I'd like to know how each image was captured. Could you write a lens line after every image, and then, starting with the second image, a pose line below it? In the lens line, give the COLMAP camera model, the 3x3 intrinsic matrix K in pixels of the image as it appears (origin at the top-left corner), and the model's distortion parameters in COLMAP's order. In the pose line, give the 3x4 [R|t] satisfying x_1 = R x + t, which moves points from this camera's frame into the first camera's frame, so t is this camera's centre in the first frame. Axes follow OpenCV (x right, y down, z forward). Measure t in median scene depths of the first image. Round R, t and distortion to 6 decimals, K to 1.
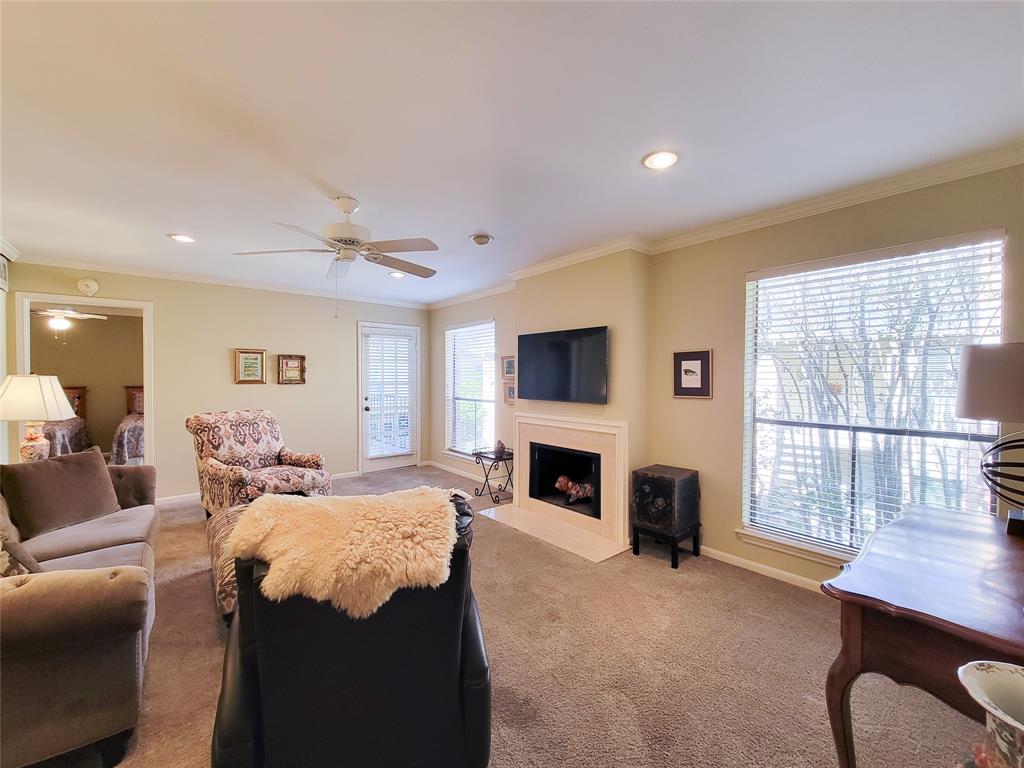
lens RADIAL K [[415.0, 0, 512.0], [0, 415.0, 384.0], [0, 0, 1]] dist [-0.000751, -0.001072]
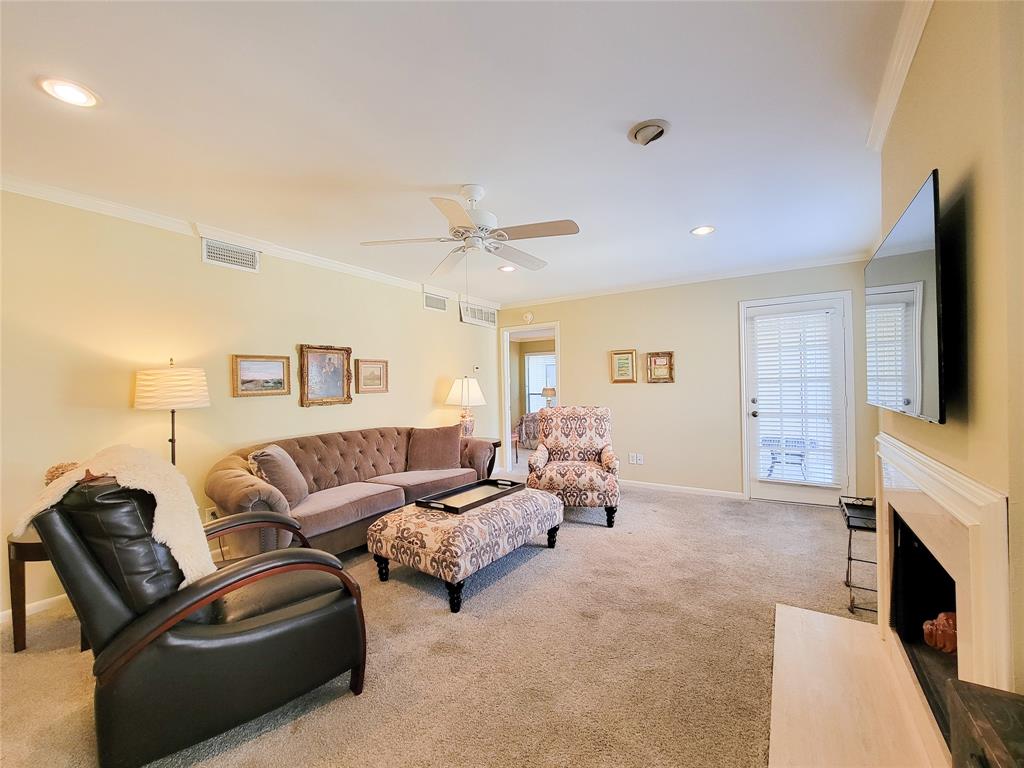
lens RADIAL K [[415.0, 0, 512.0], [0, 415.0, 384.0], [0, 0, 1]] dist [-0.000751, -0.001072]
pose [[0.304501, -0.013990, -0.952409, 0.293588], [0.003767, 0.999902, -0.013483, 0.015687], [0.952505, 0.000518, 0.304524, 0.419212]]
